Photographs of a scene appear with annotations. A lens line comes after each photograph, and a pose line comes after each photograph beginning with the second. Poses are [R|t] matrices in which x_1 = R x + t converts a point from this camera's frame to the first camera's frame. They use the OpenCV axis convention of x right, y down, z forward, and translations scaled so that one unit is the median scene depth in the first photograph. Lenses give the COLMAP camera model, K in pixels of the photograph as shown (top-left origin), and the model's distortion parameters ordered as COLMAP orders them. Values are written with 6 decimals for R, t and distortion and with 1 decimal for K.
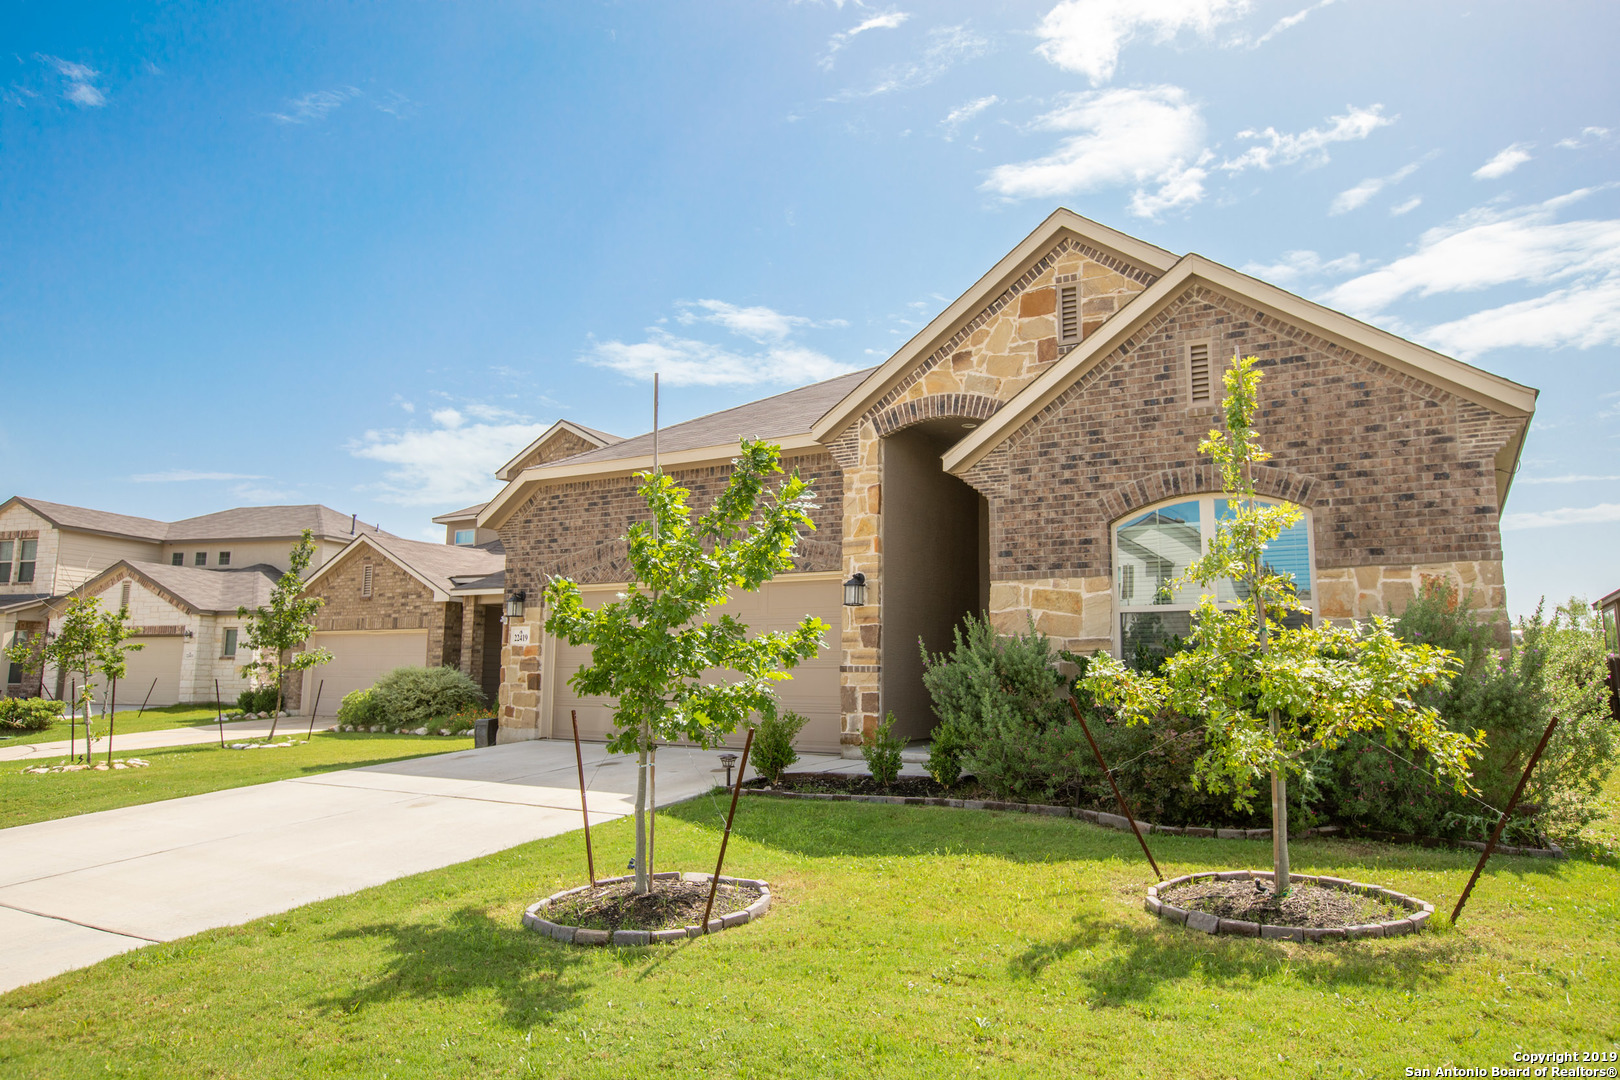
lens RADIAL K [[1077.2, 0, 841.8], [0, 1077.2, 540.1], [0, 0, 1]] dist [-0.052496, 0.085766]
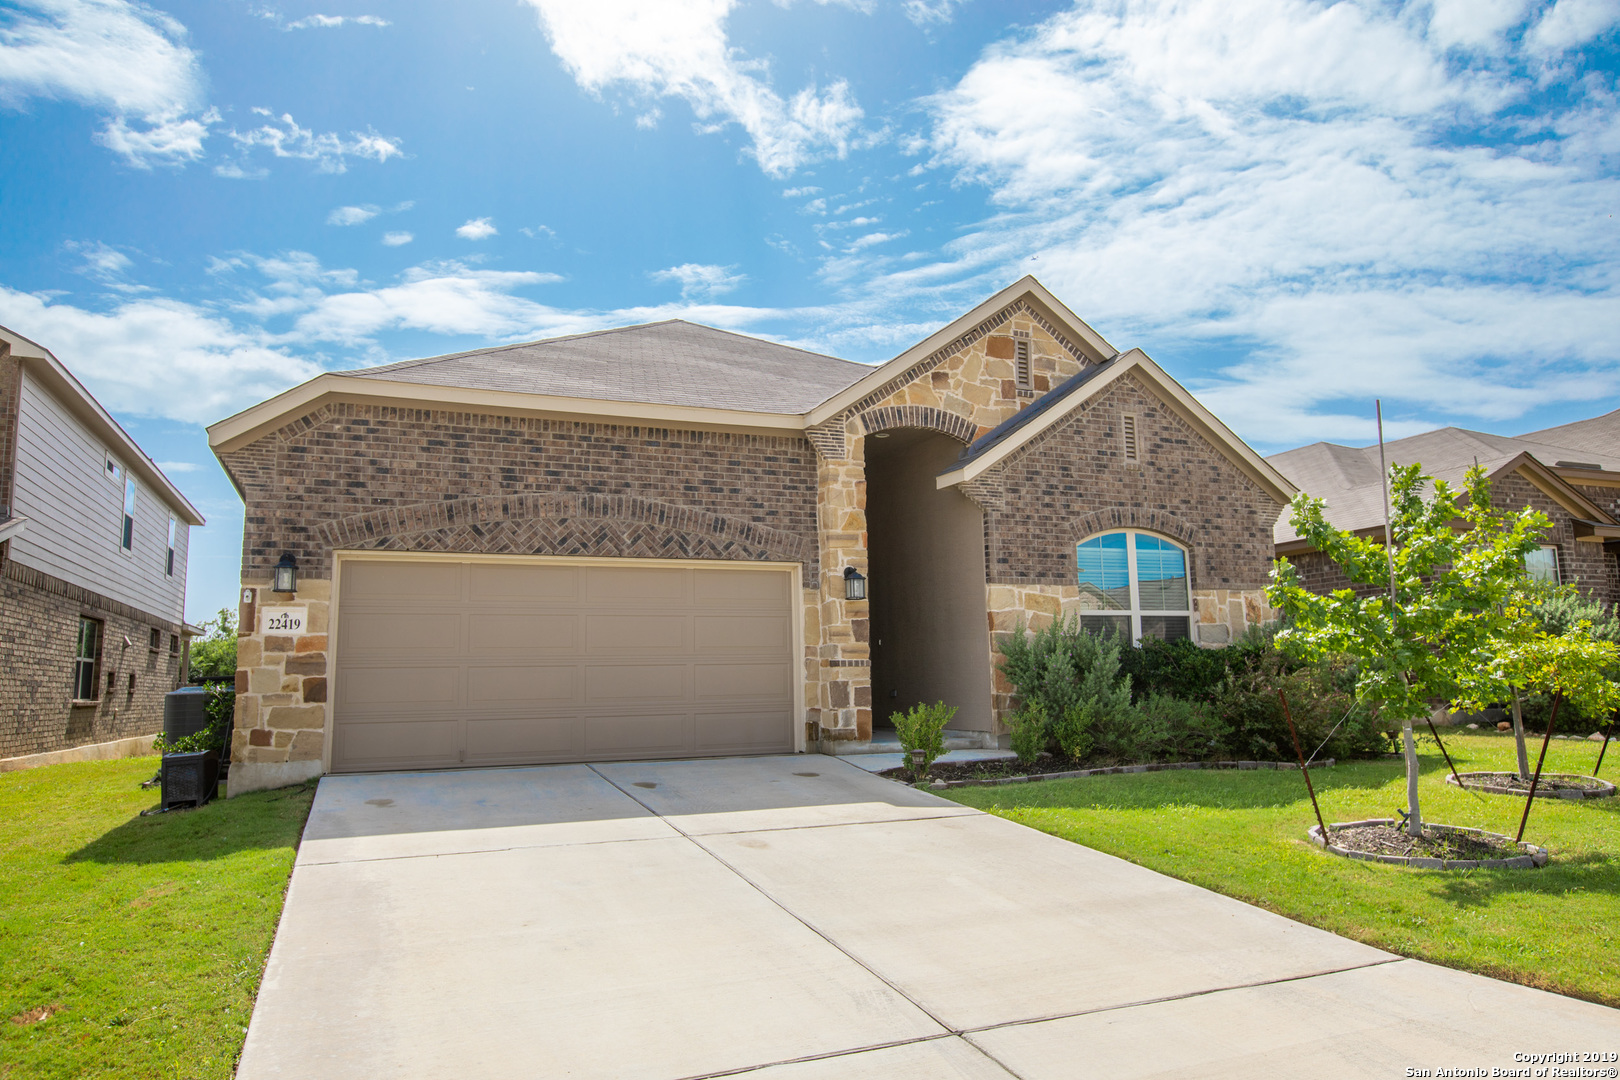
lens RADIAL K [[1077.2, 0, 841.8], [0, 1077.2, 540.1], [0, 0, 1]] dist [-0.052496, 0.085766]
pose [[0.578440, 0.089590, 0.810791, -0.838378], [-0.079446, 0.995413, -0.053311, 0.062681], [-0.811847, -0.033577, 0.582904, 0.450204]]
